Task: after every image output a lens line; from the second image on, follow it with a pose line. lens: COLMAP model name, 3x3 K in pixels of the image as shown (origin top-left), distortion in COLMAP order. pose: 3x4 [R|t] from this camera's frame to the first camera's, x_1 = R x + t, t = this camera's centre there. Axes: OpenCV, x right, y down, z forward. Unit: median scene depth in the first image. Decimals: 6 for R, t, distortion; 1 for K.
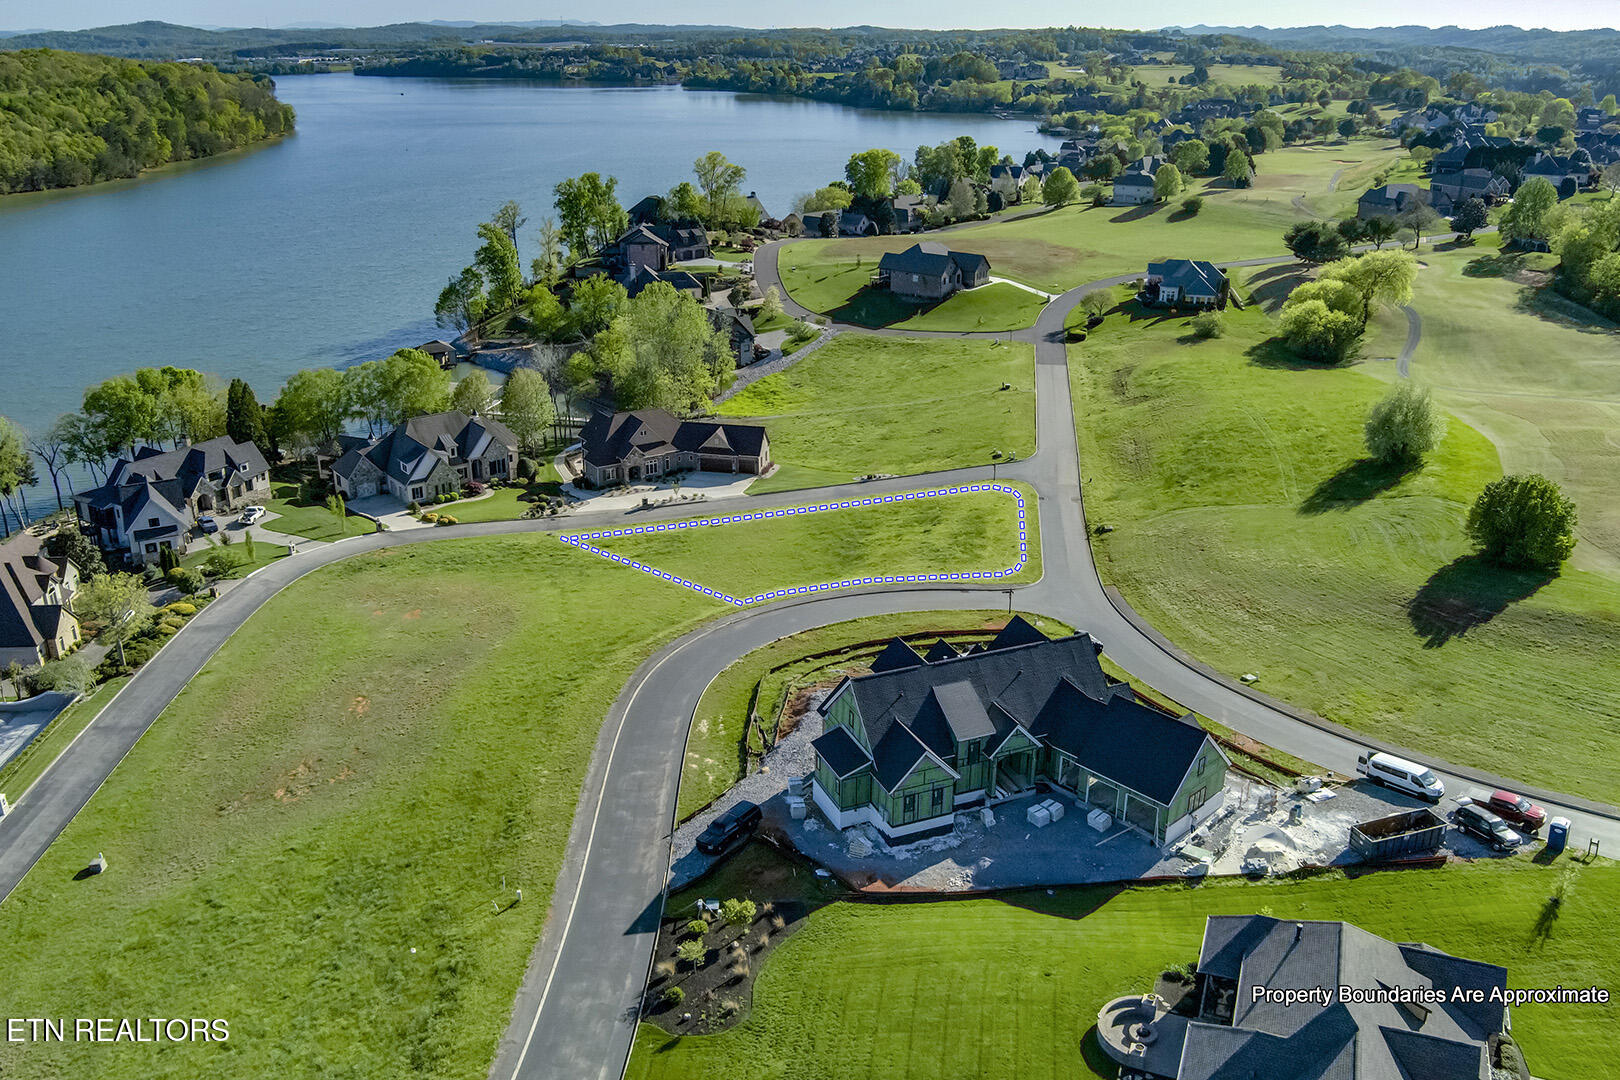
lens RADIAL K [[1315.7, 0, 807.7], [0, 1315.7, 559.9], [0, 0, 1]] dist [-0.093282, 0.051318]
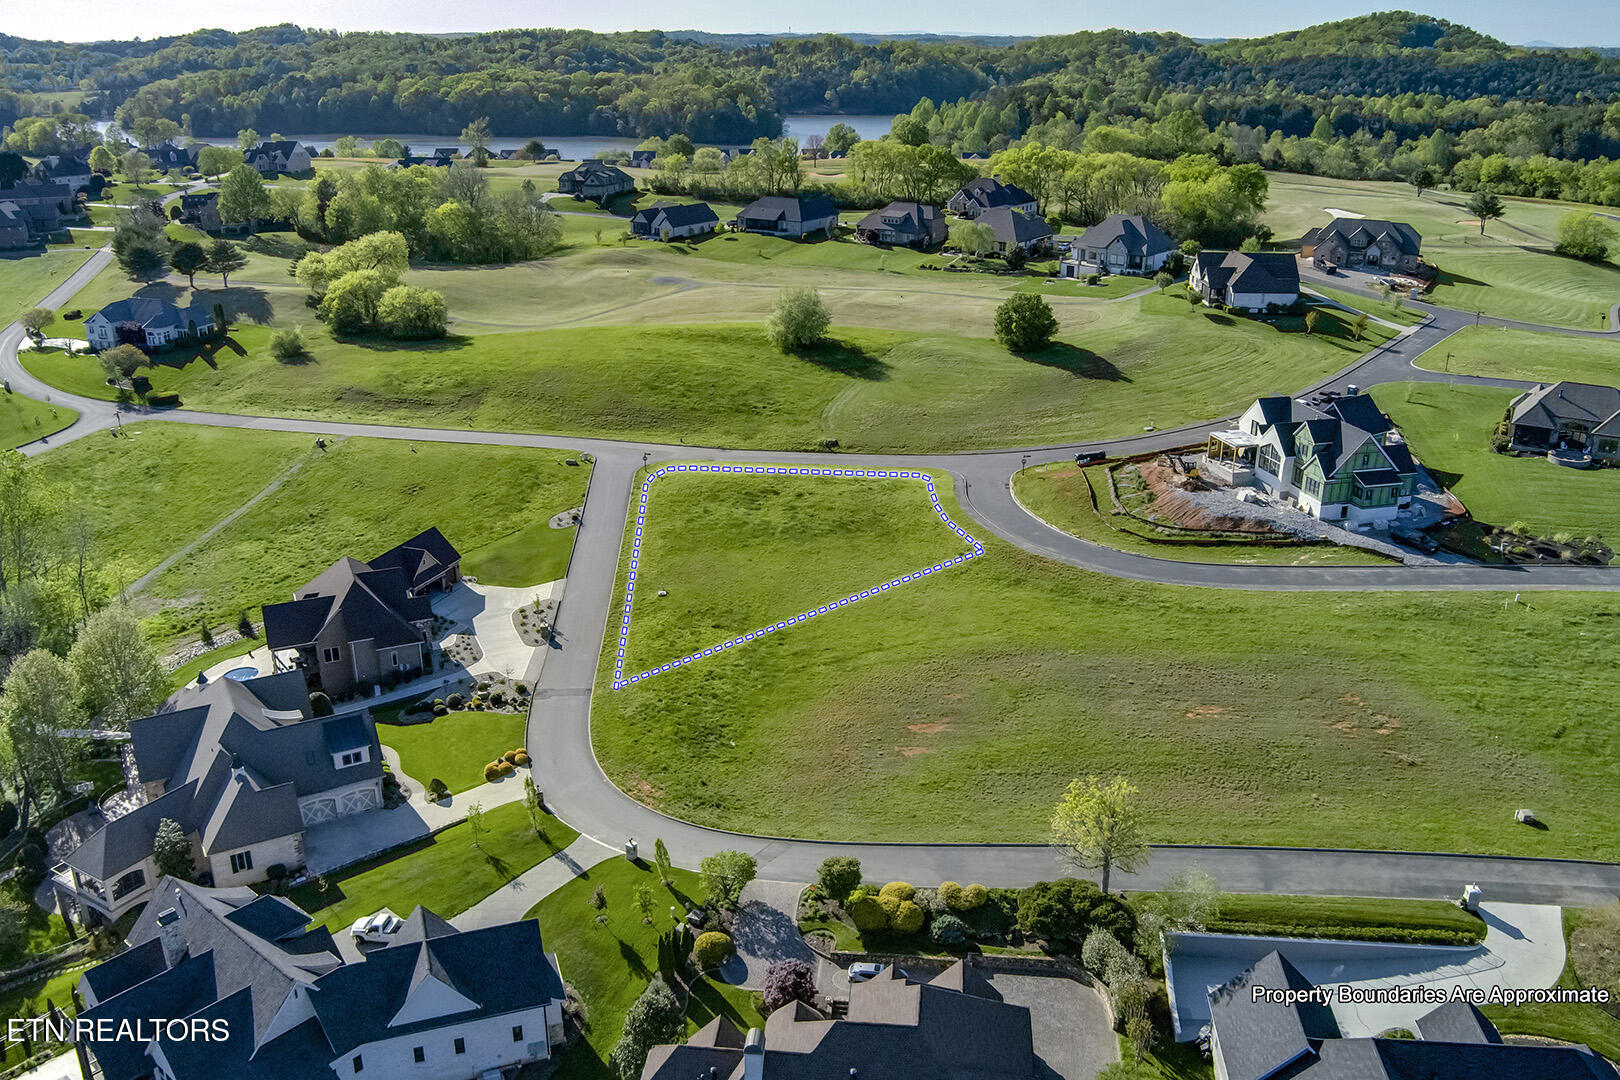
lens RADIAL K [[1333.9, 0, 807.2], [0, 1333.9, 576.9], [0, 0, 1]] dist [-0.078998, 0.029161]
pose [[0.145637, -0.376776, 0.914784, -0.464031], [0.372829, 0.877375, 0.302013, -0.144319], [-0.916400, 0.297074, 0.268251, 0.358996]]
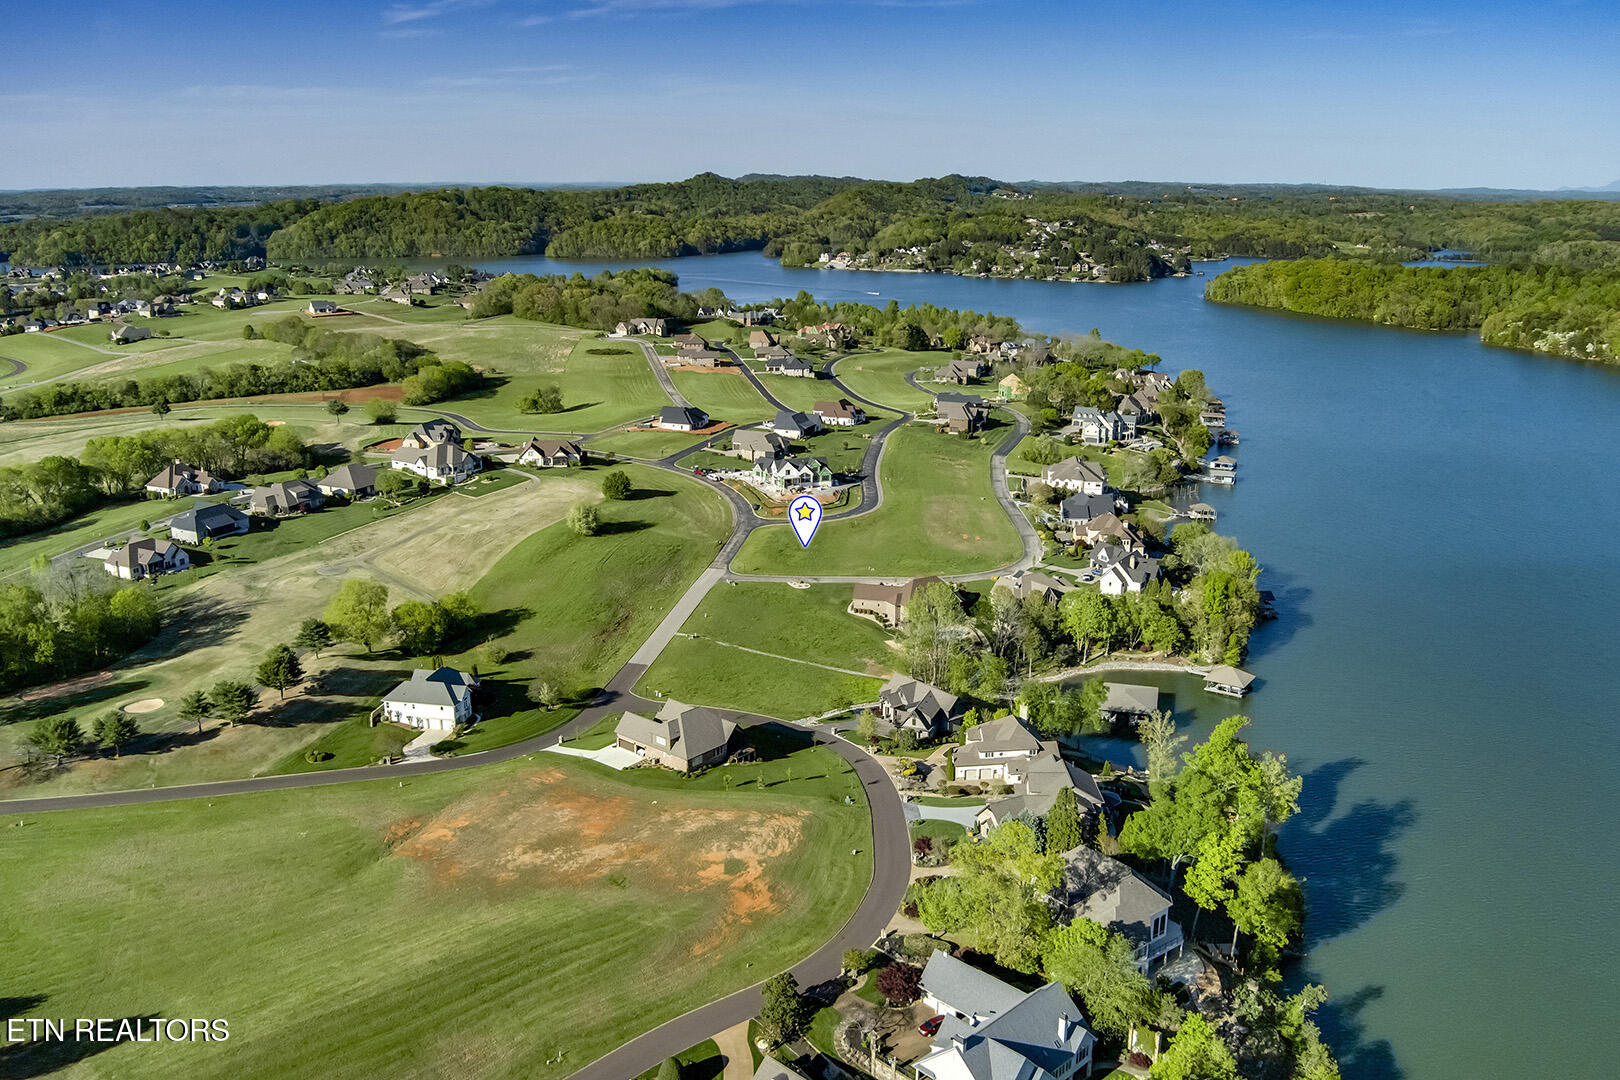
lens RADIAL K [[1333.9, 0, 807.2], [0, 1333.9, 576.9], [0, 0, 1]] dist [-0.078998, 0.029161]
pose [[-0.999752, -0.010188, 0.019802, -0.000428], [0.004518, 0.777936, 0.628327, -0.798909], [-0.021806, 0.628261, -0.777697, 1.519969]]
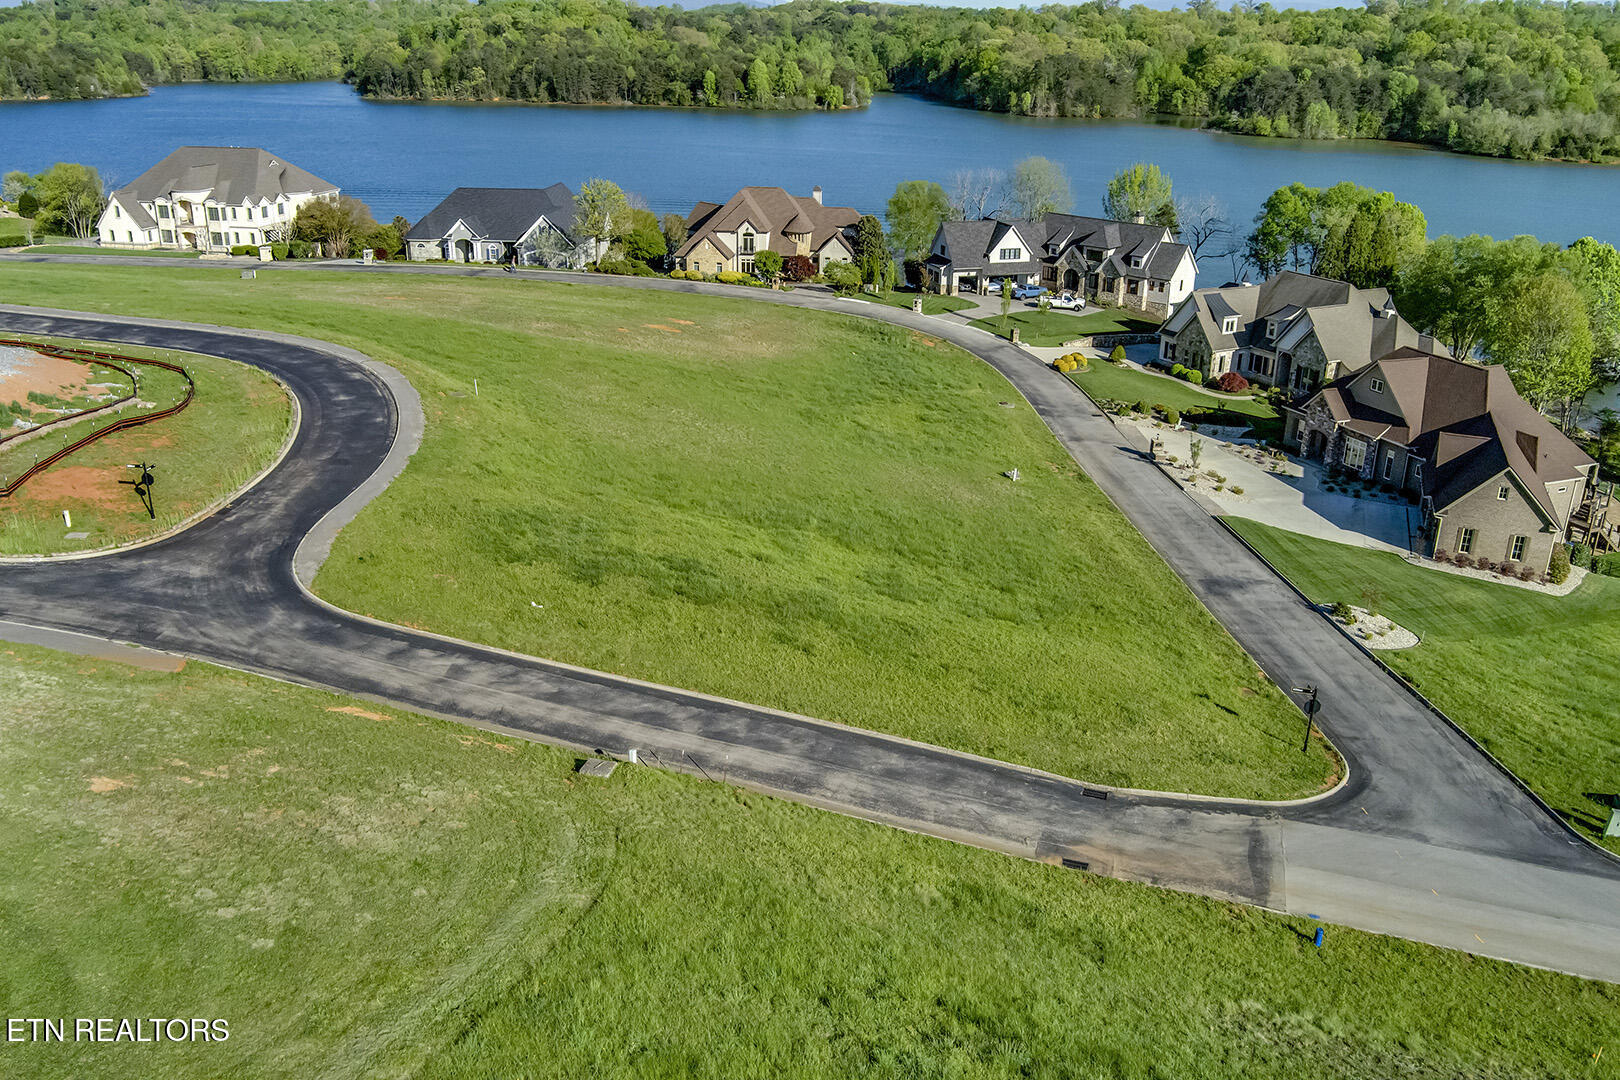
lens RADIAL K [[1315.7, 0, 807.7], [0, 1315.7, 559.9], [0, 0, 1]] dist [-0.093282, 0.051318]
pose [[-0.159392, 0.370091, -0.915219, 0.227288], [-0.387300, 0.829307, 0.402802, -0.093455], [0.908071, 0.418668, 0.011151, 0.501109]]
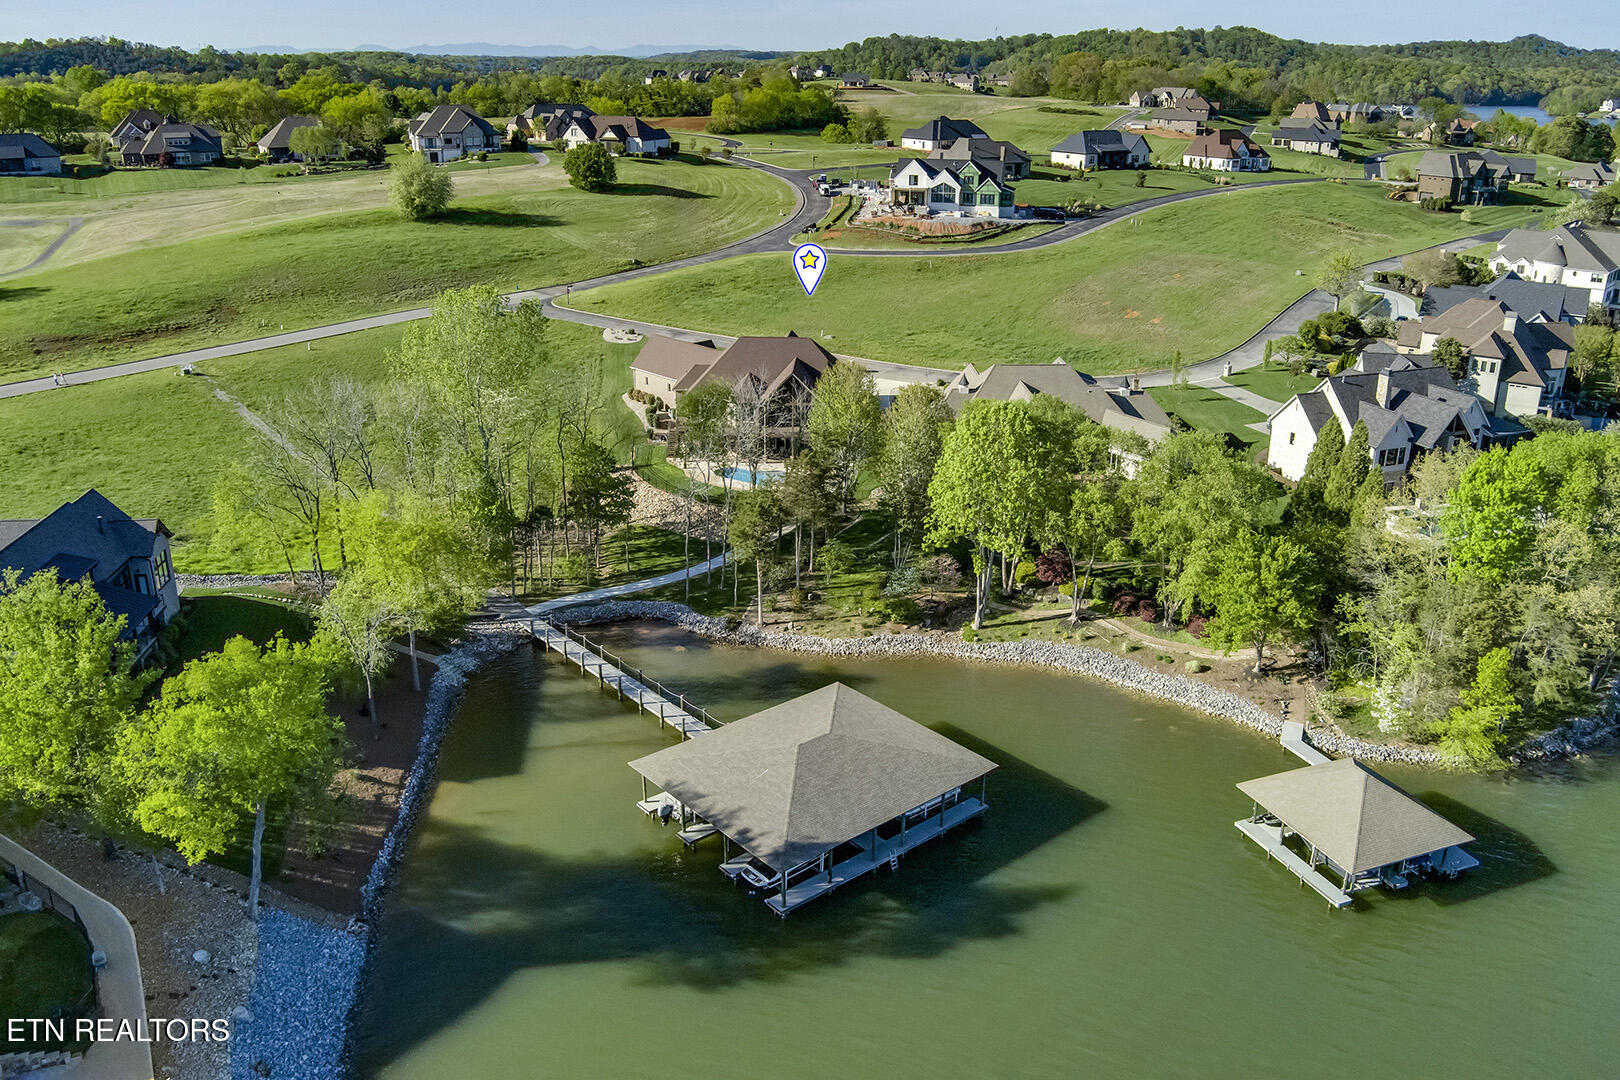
lens RADIAL K [[1301.1, 0, 806.9], [0, 1301.1, 561.1], [0, 0, 1]] dist [-0.091959, 0.048719]
pose [[-0.816883, -0.217640, 0.534168, -0.347239], [0.210267, 0.749997, 0.627130, -0.292922], [-0.537113, 0.624609, -0.566897, 0.916778]]
